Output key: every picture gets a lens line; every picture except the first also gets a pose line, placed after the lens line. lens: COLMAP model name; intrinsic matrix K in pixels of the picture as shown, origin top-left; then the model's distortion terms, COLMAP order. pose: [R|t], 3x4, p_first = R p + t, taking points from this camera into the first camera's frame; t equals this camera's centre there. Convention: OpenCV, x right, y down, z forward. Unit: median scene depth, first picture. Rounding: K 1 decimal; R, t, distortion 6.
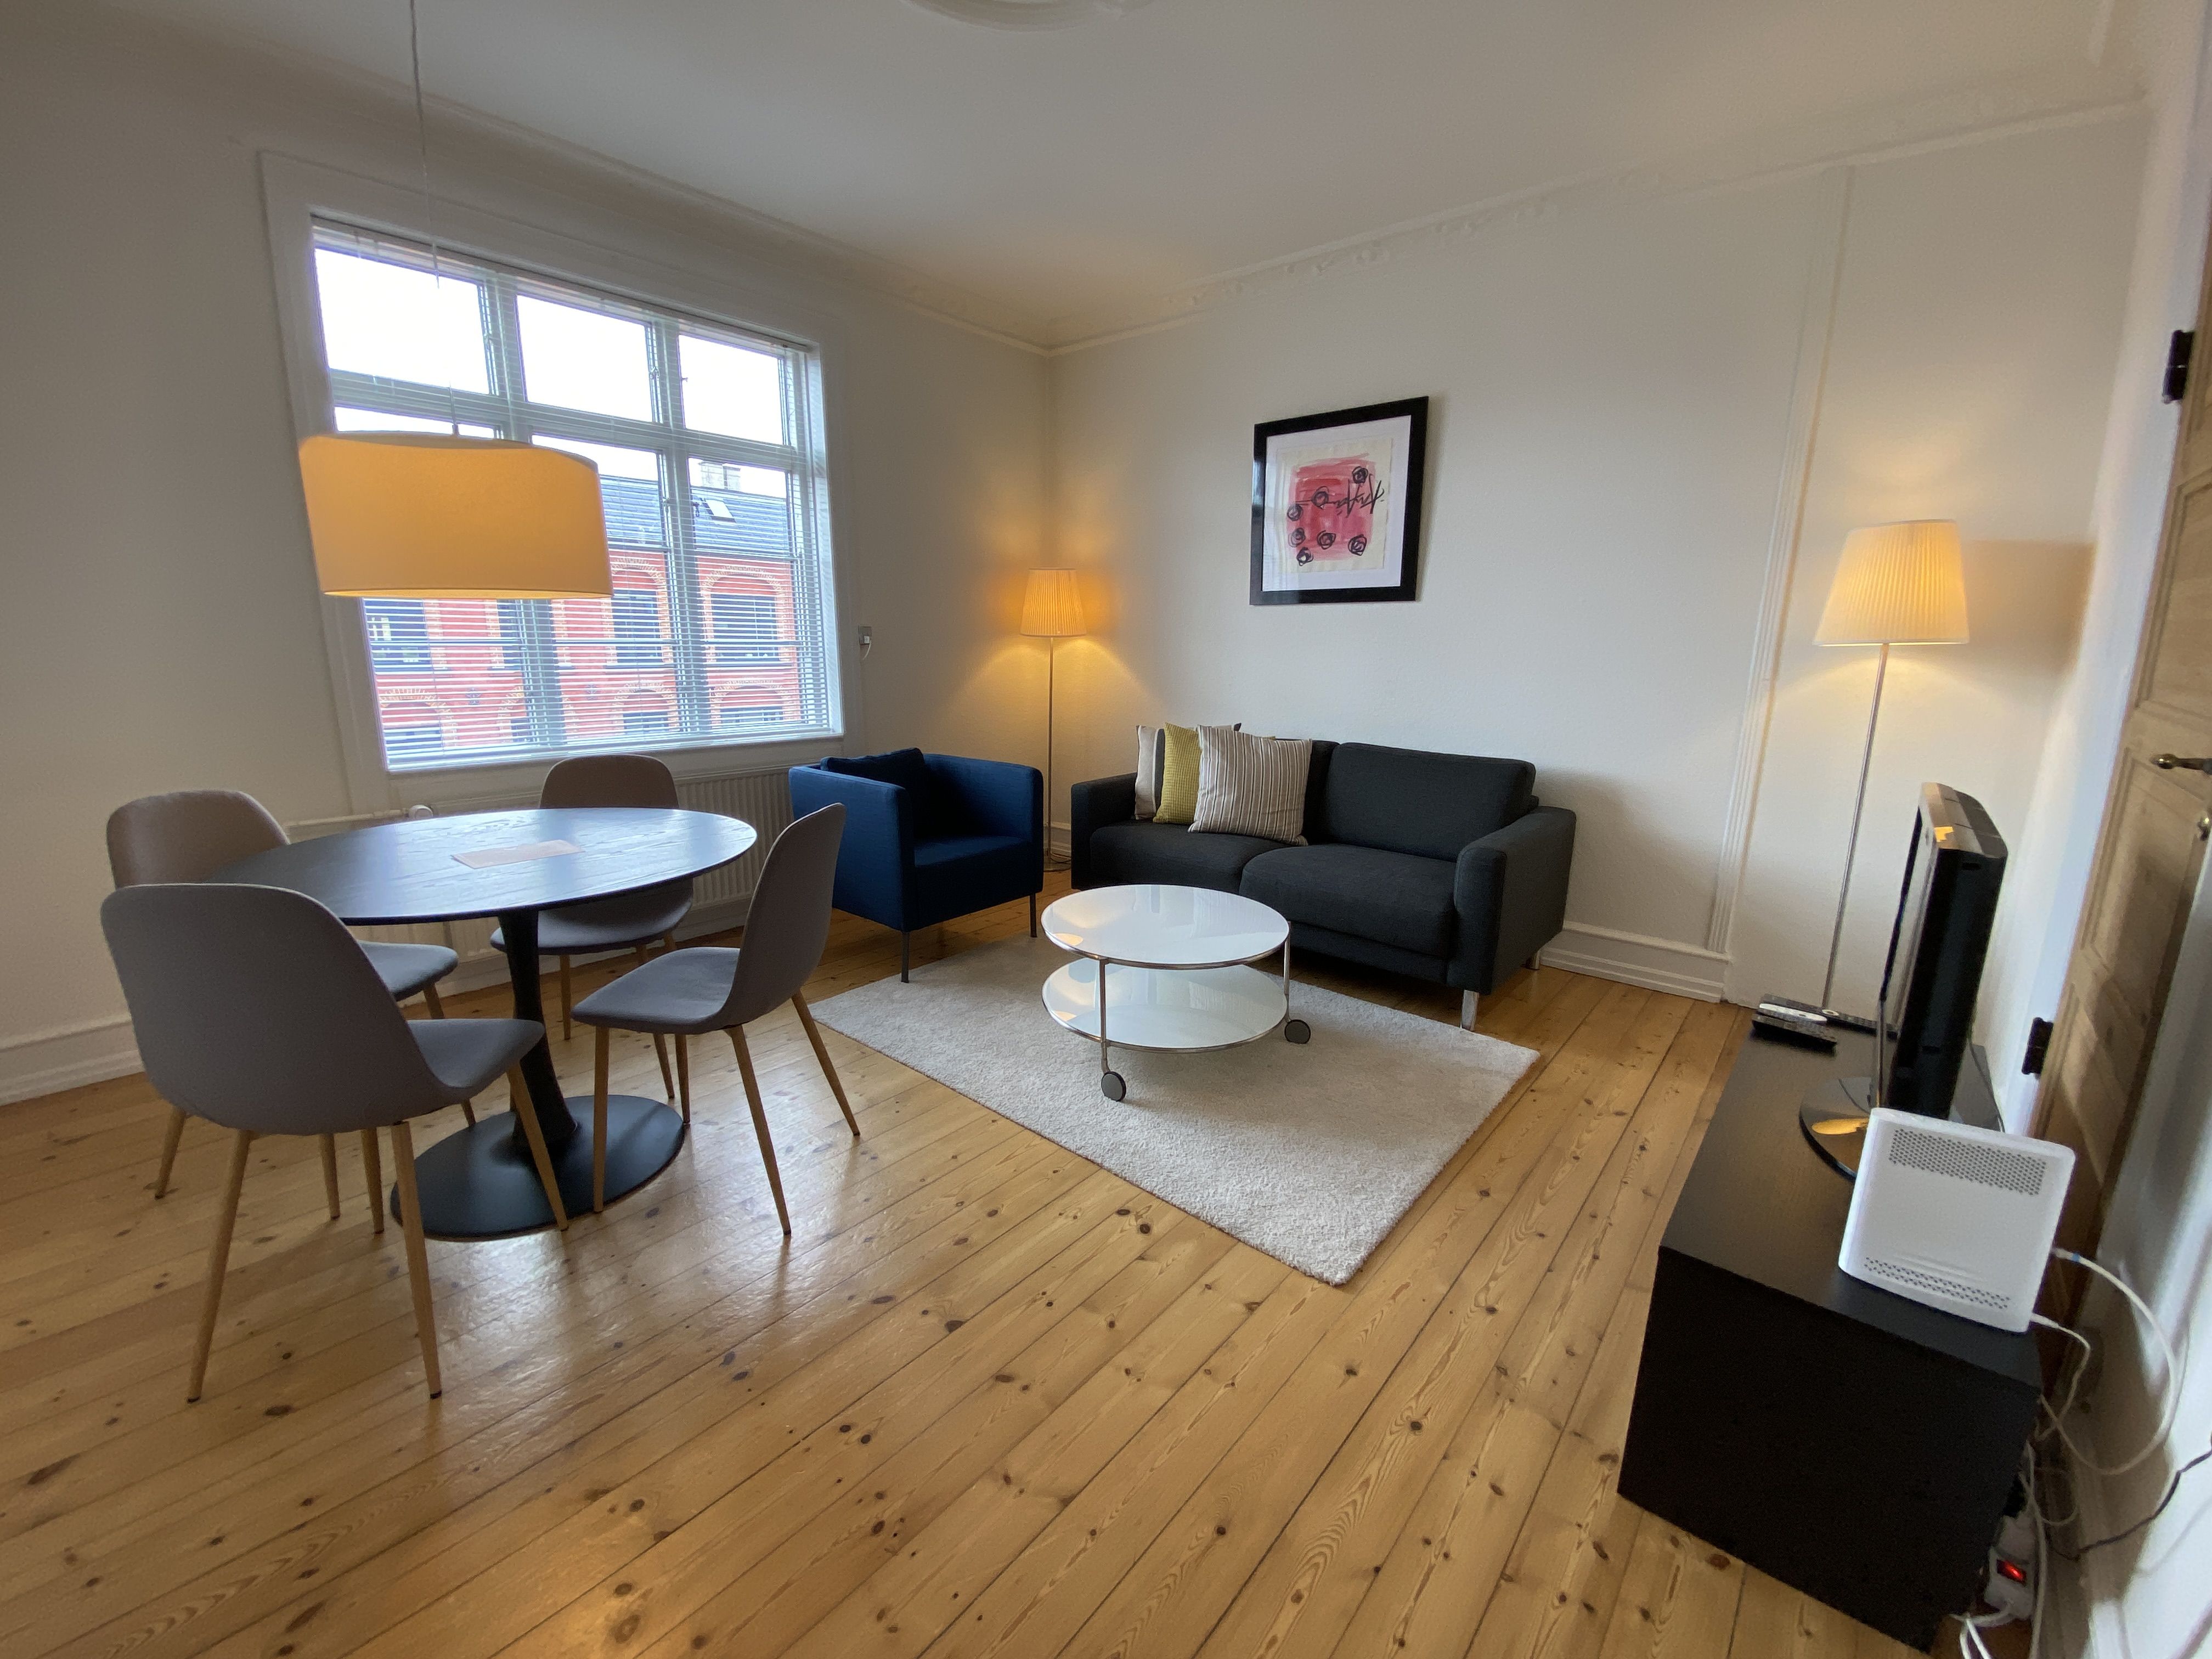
lens RADIAL K [[874.7, 0, 1068.9], [0, 874.7, 834.7], [0, 0, 1]] dist [0.016077, -0.013173]
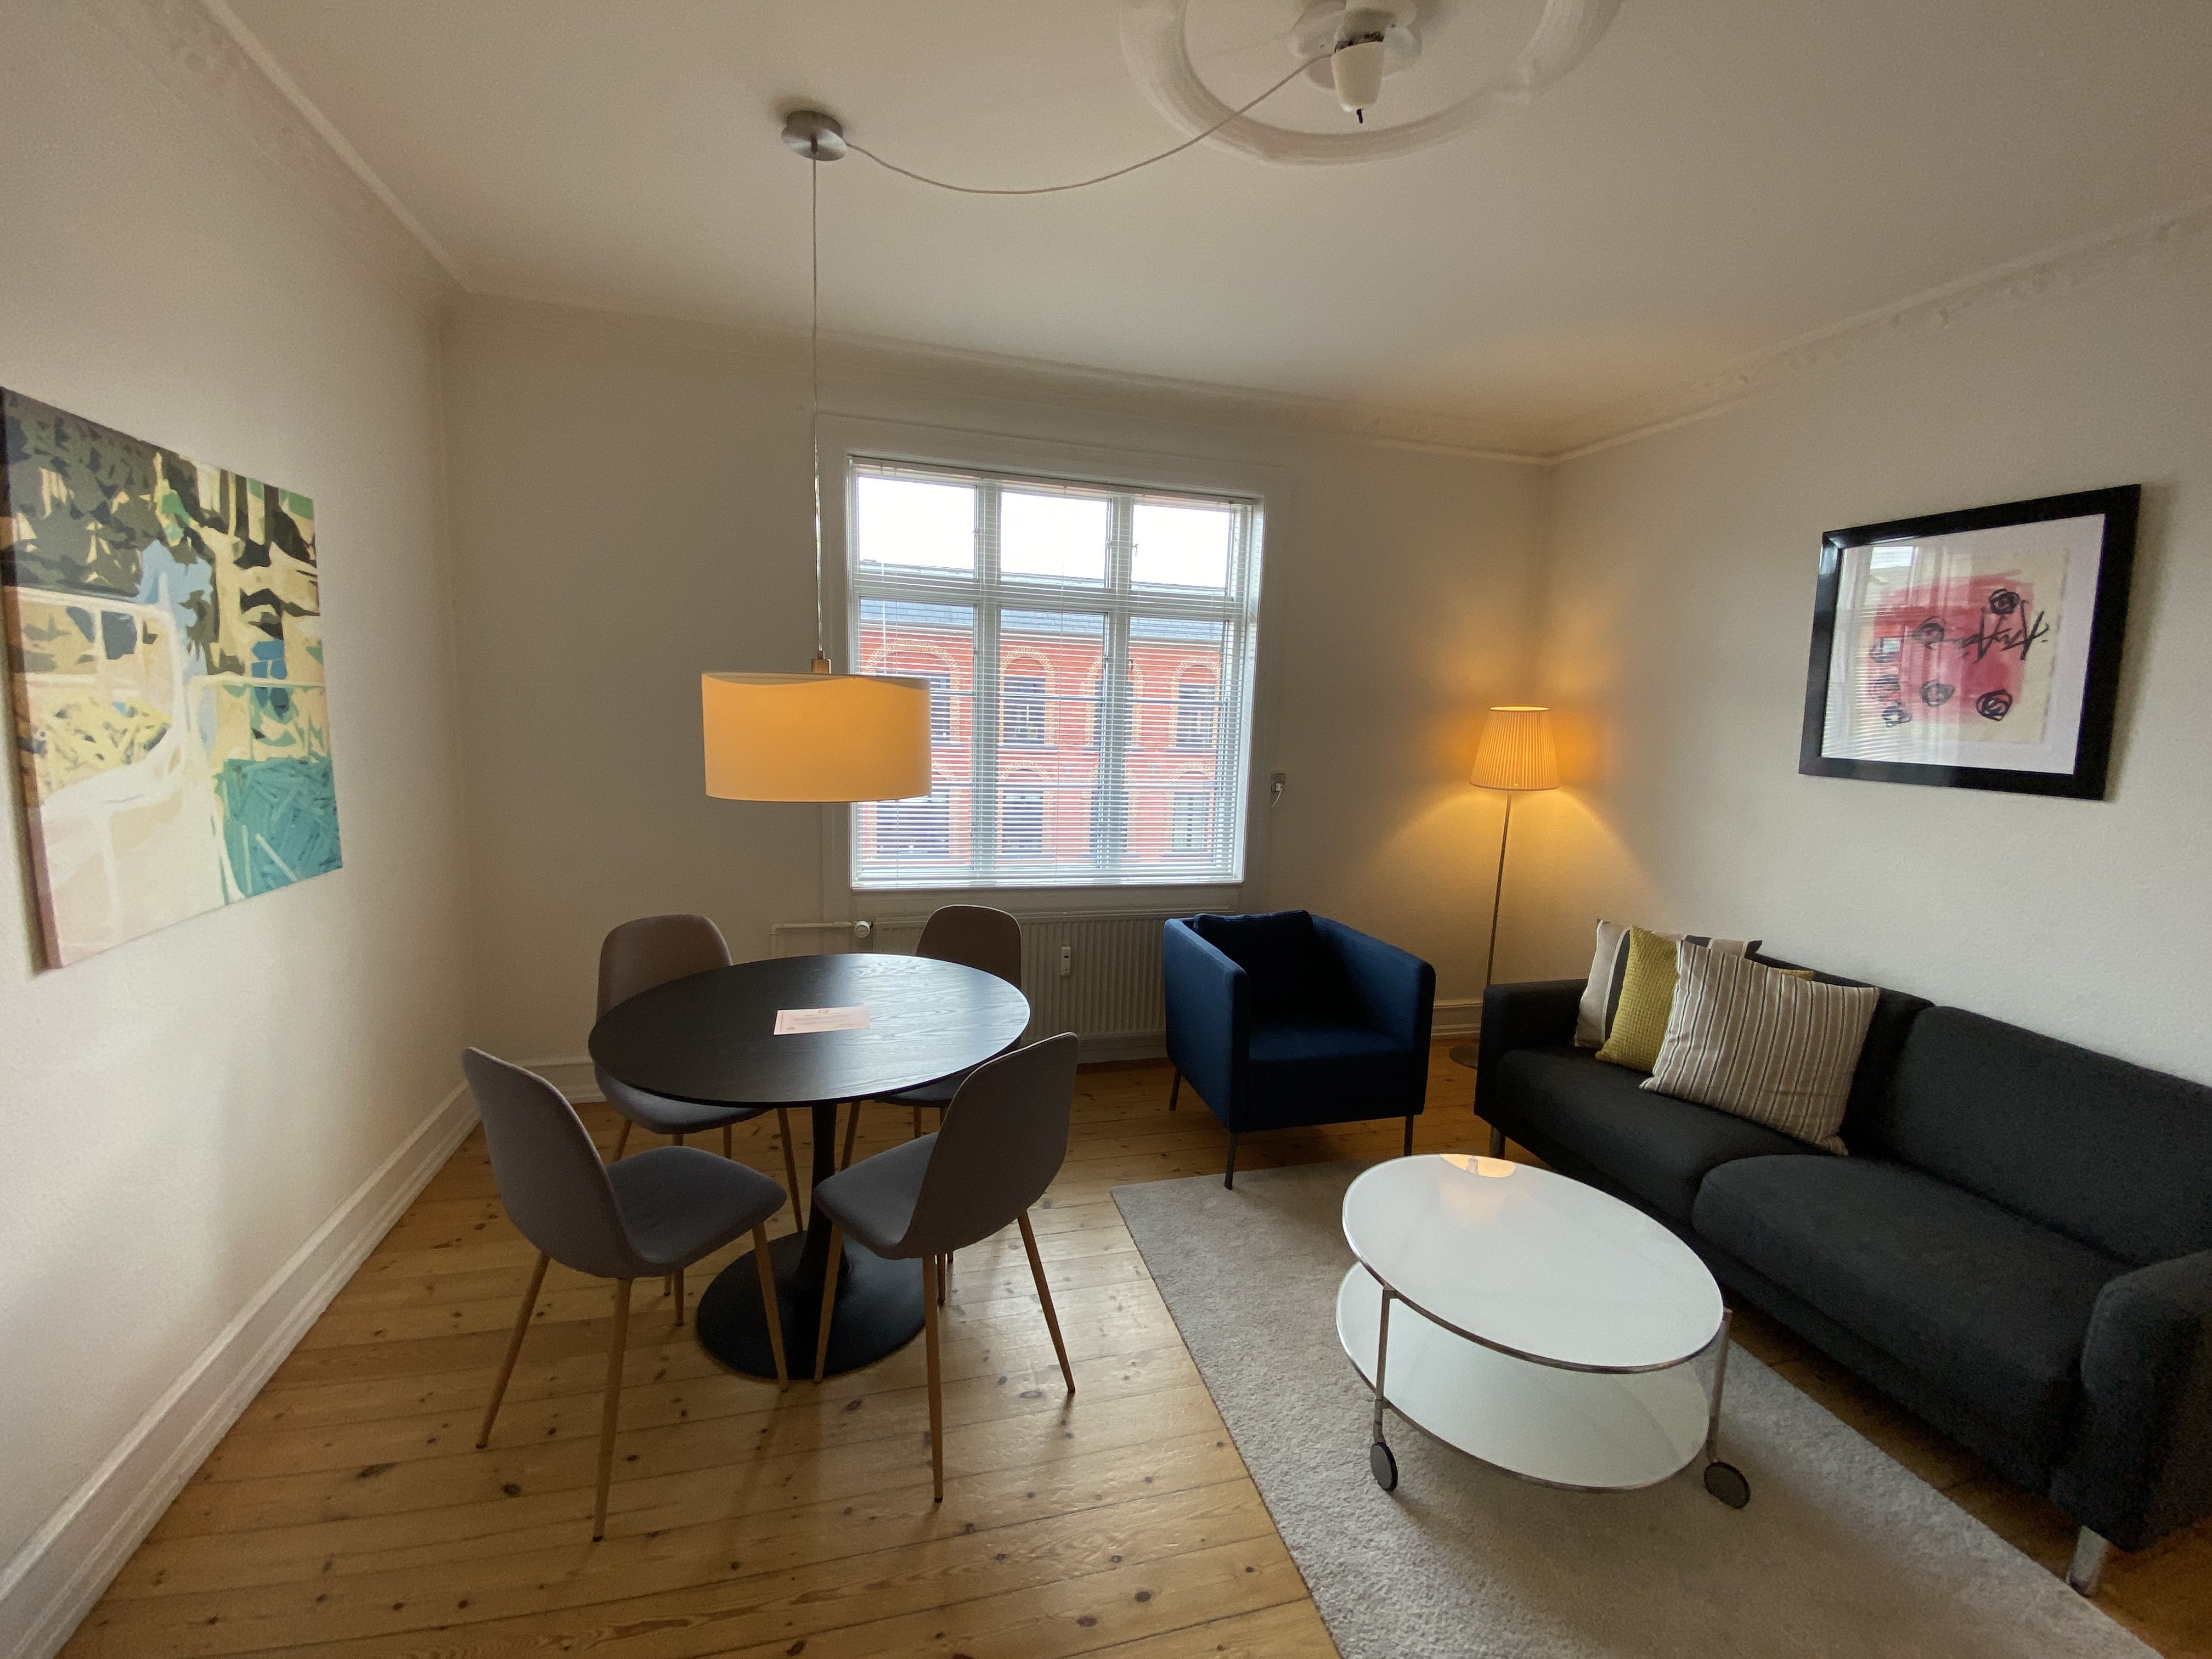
lens RADIAL K [[874.7, 0, 1068.9], [0, 874.7, 834.7], [0, 0, 1]] dist [0.016077, -0.013173]
pose [[0.835807, 0.088711, -0.541809, 0.116161], [-0.142833, 0.988012, -0.058569, -0.099682], [0.530118, 0.126341, 0.838458, 0.108241]]
